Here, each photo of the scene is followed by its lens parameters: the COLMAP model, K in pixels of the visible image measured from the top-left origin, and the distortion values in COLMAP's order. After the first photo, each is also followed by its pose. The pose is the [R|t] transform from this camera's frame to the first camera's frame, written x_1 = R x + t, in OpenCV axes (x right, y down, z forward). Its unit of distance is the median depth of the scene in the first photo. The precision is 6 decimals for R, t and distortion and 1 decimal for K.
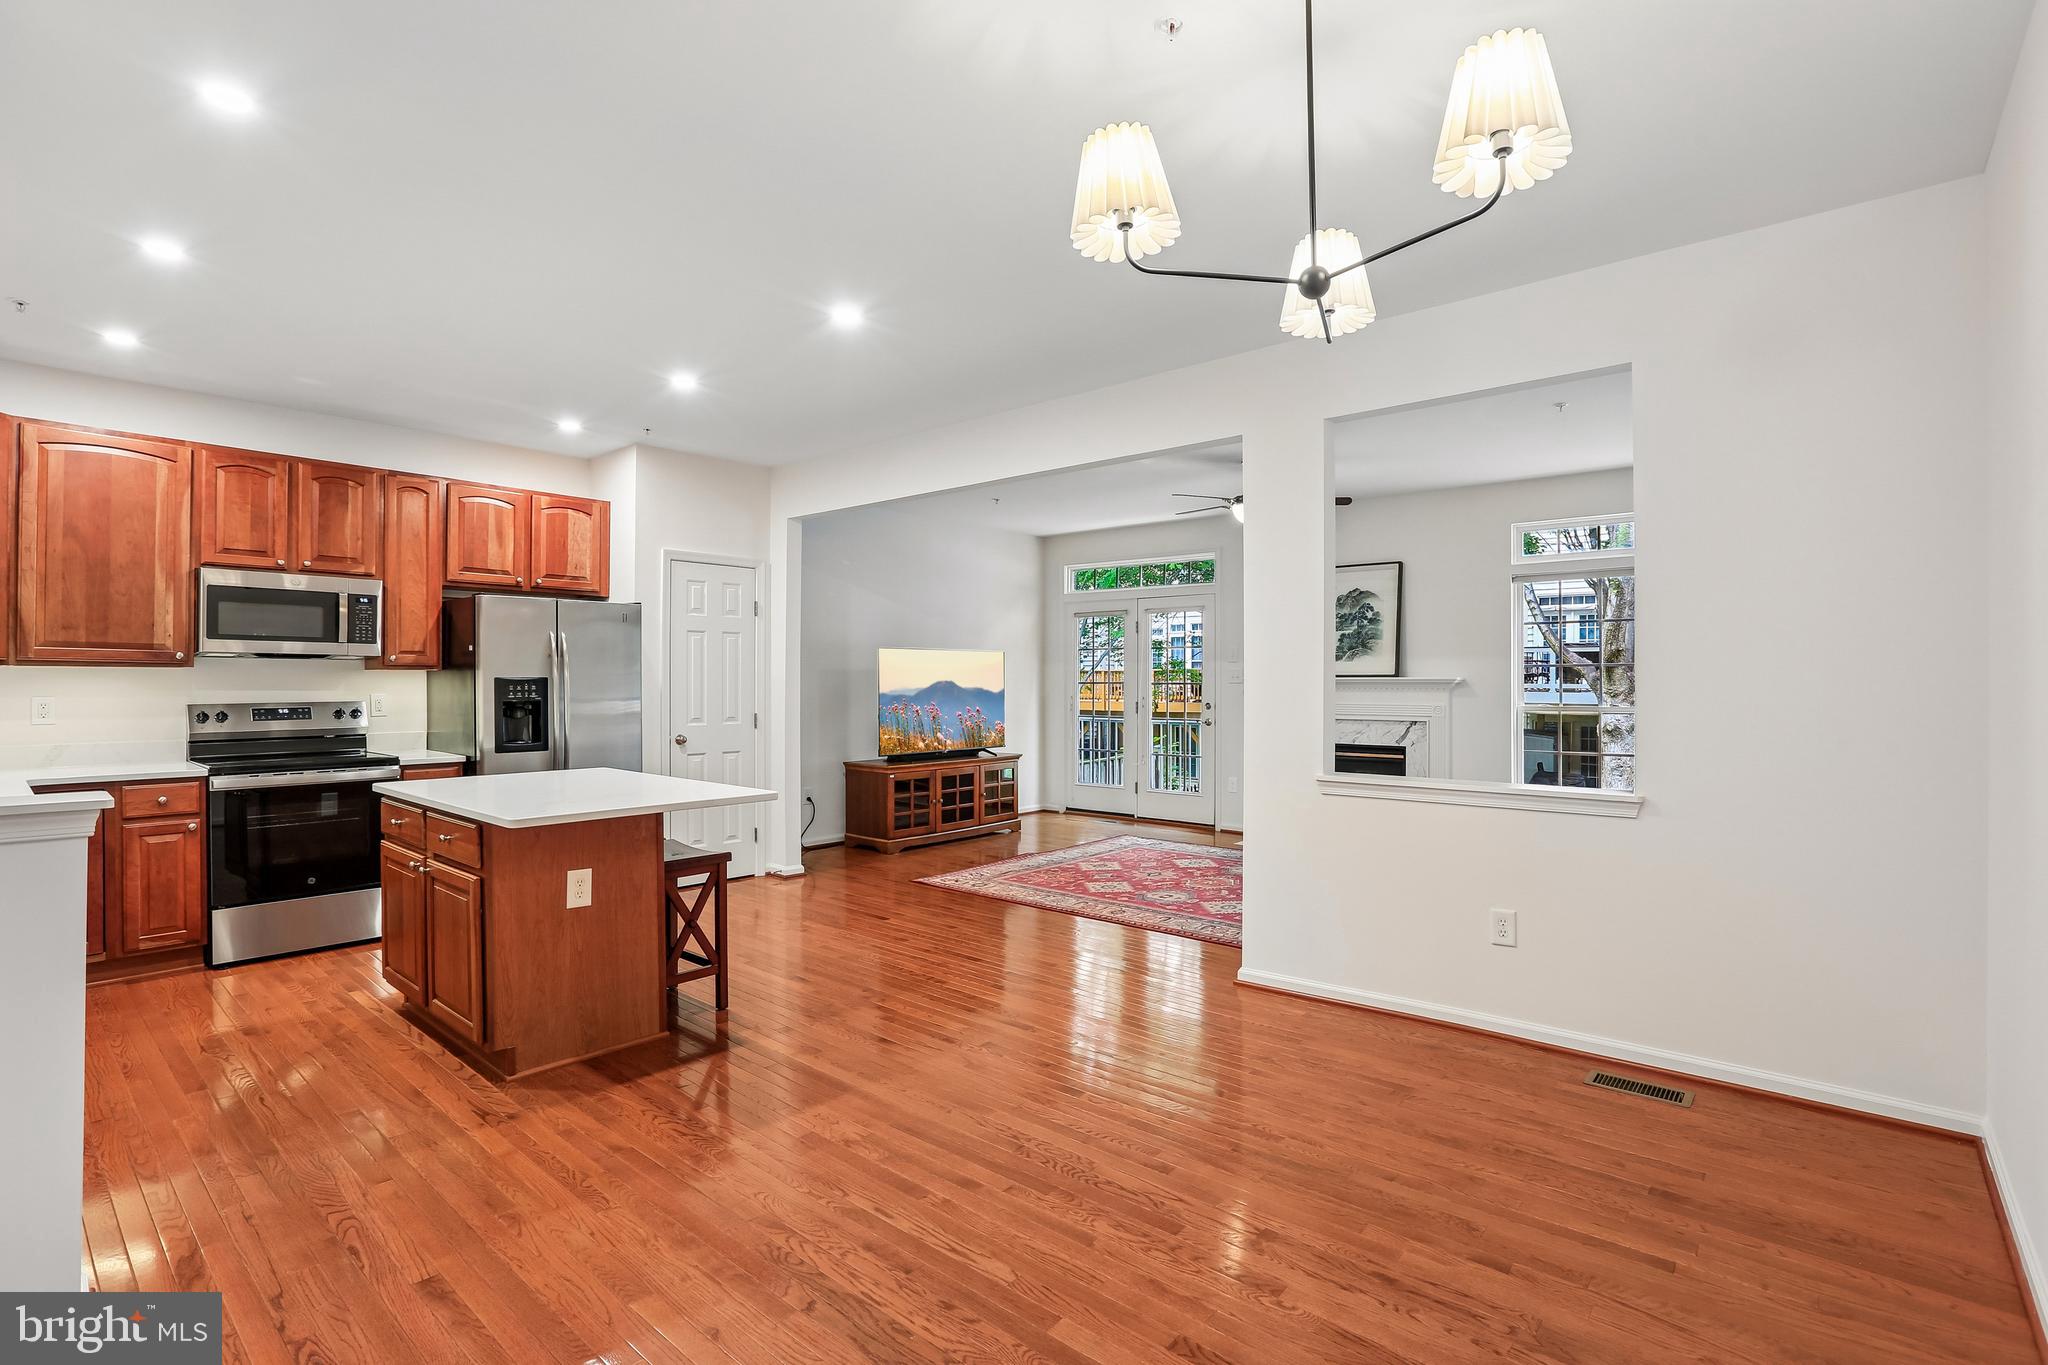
lens RADIAL K [[968.9, 0, 990.7], [0, 968.9, 673.4], [0, 0, 1]] dist [-0.023123, 0.019159]
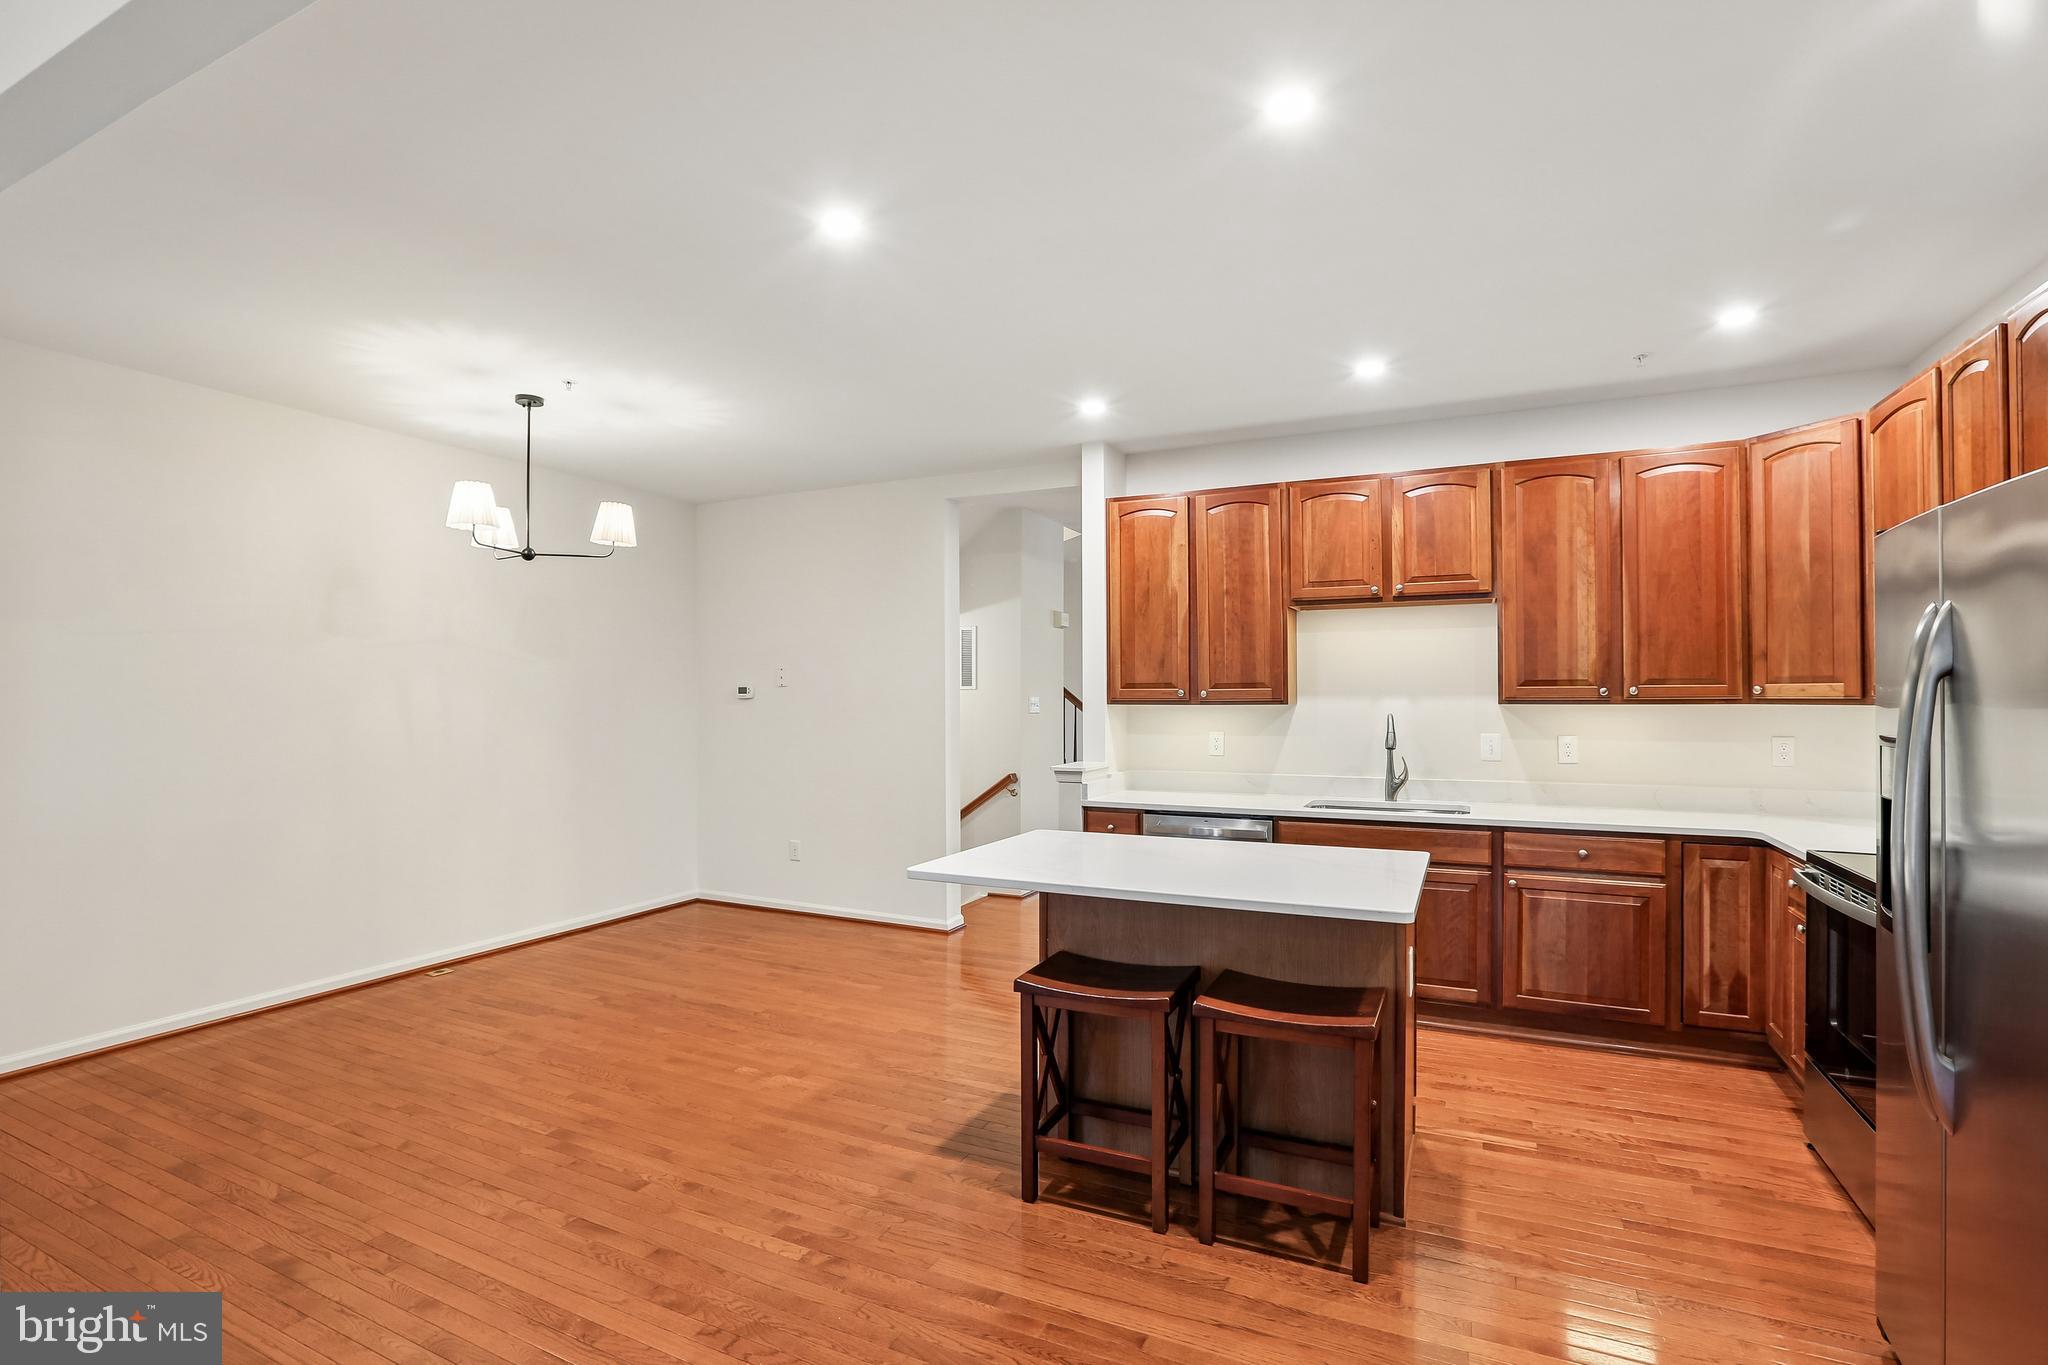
lens RADIAL K [[948.8, 0, 1018.8], [0, 948.8, 684.0], [0, 0, 1]] dist [-0.074834, 0.045006]
pose [[-0.956239, -0.002966, -0.292571, -0.054334], [0.003454, 0.999765, -0.021423, -0.010629], [0.292565, -0.021497, -0.956004, 1.269972]]
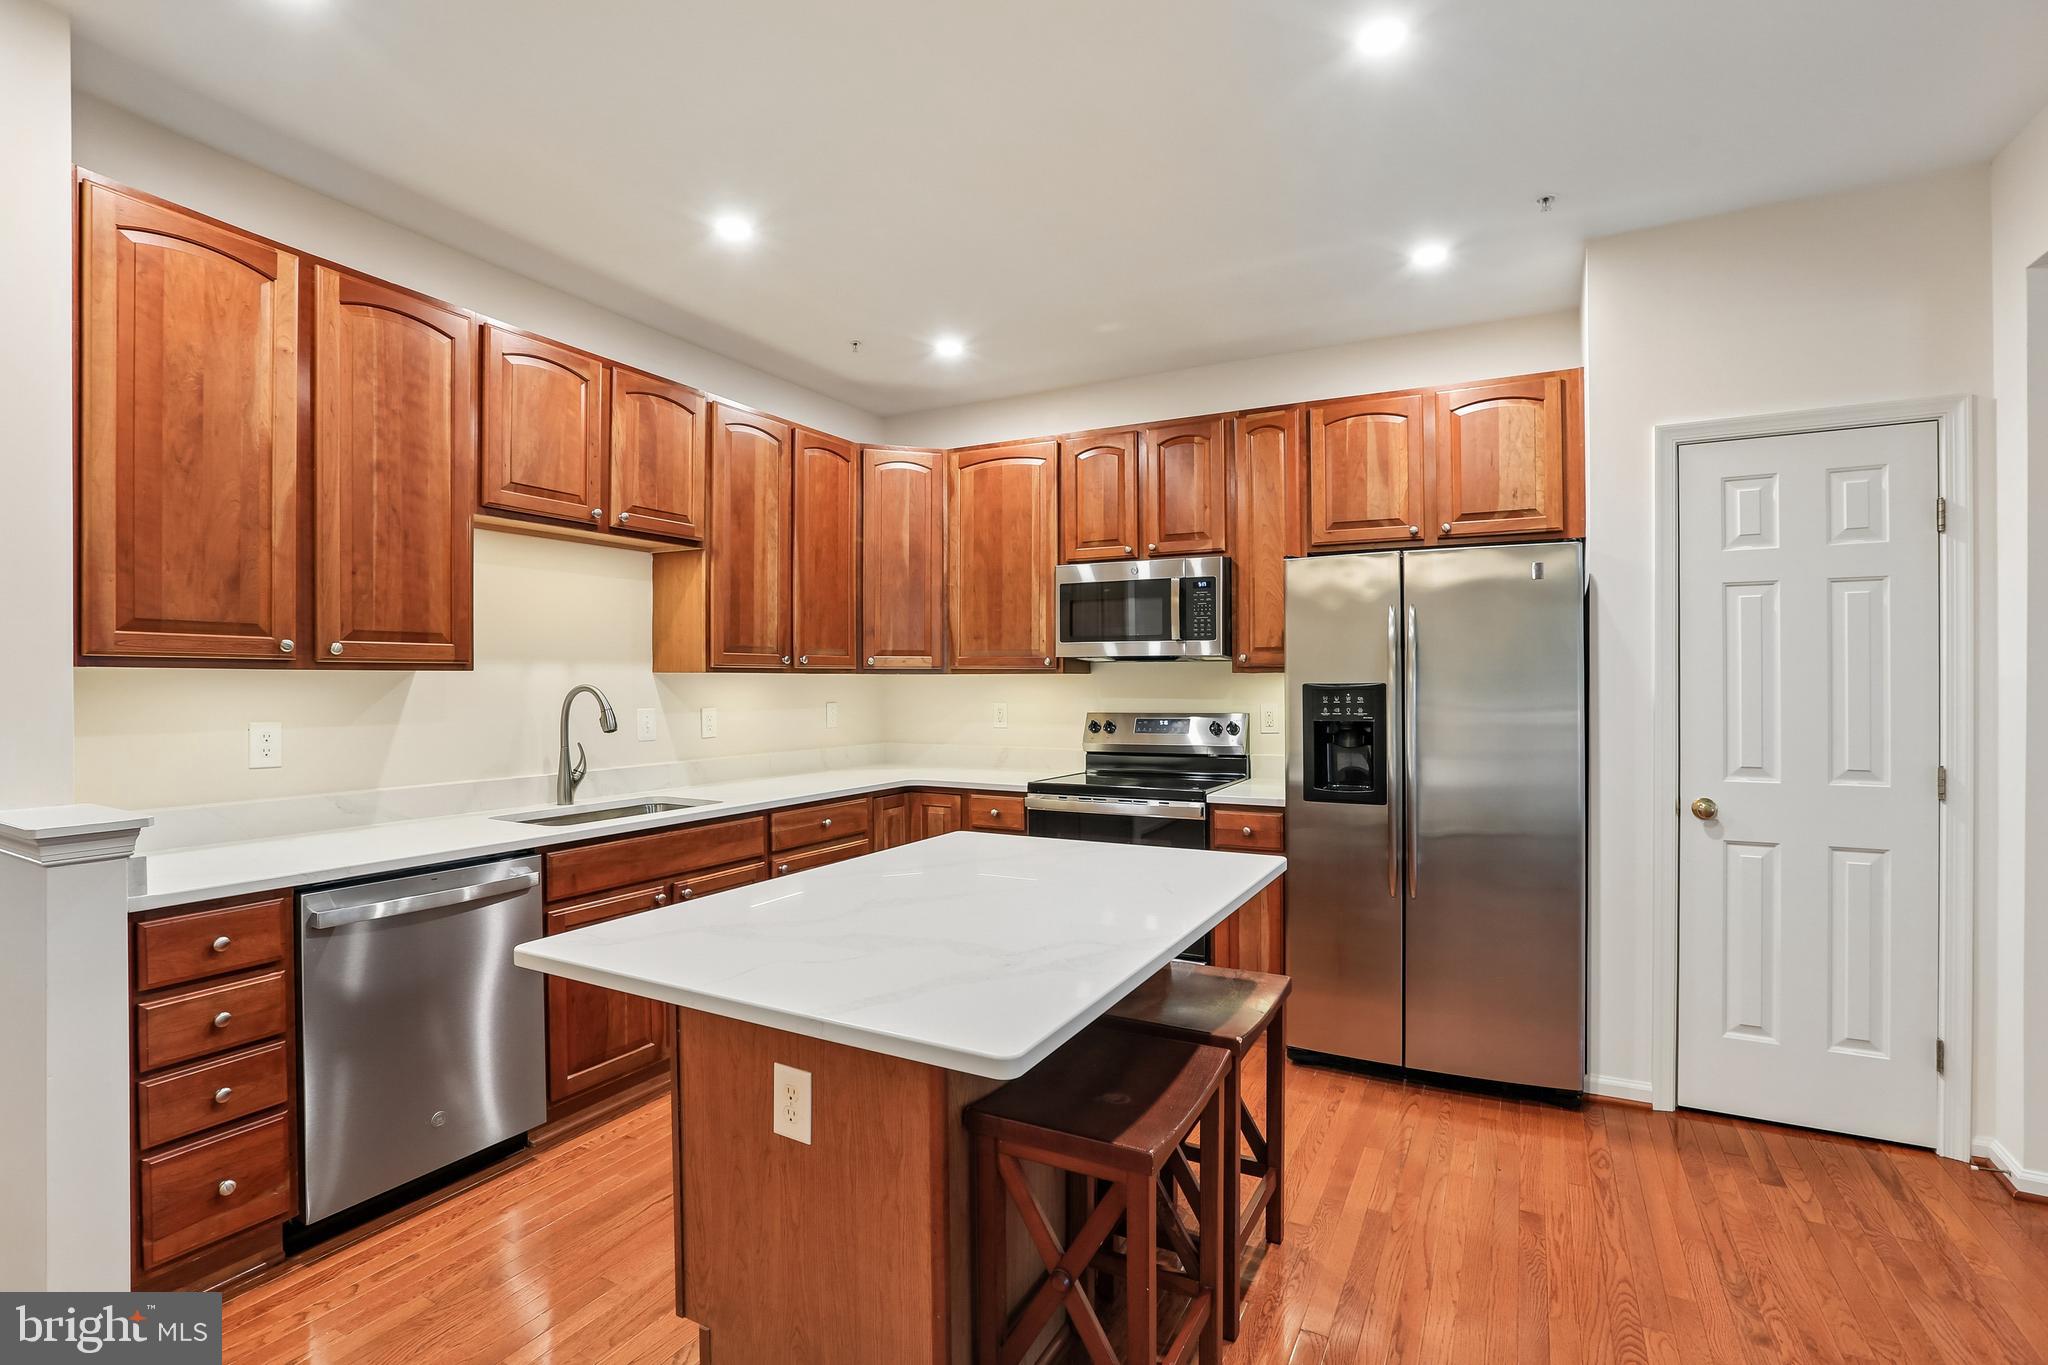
lens RADIAL K [[948.8, 0, 1018.8], [0, 948.8, 684.0], [0, 0, 1]] dist [-0.074834, 0.045006]
pose [[0.246771, -0.000495, -0.969074, 0.052950], [0.011049, 0.999936, 0.002303, 0.001060], [0.969011, -0.011276, 0.246761, 0.662426]]
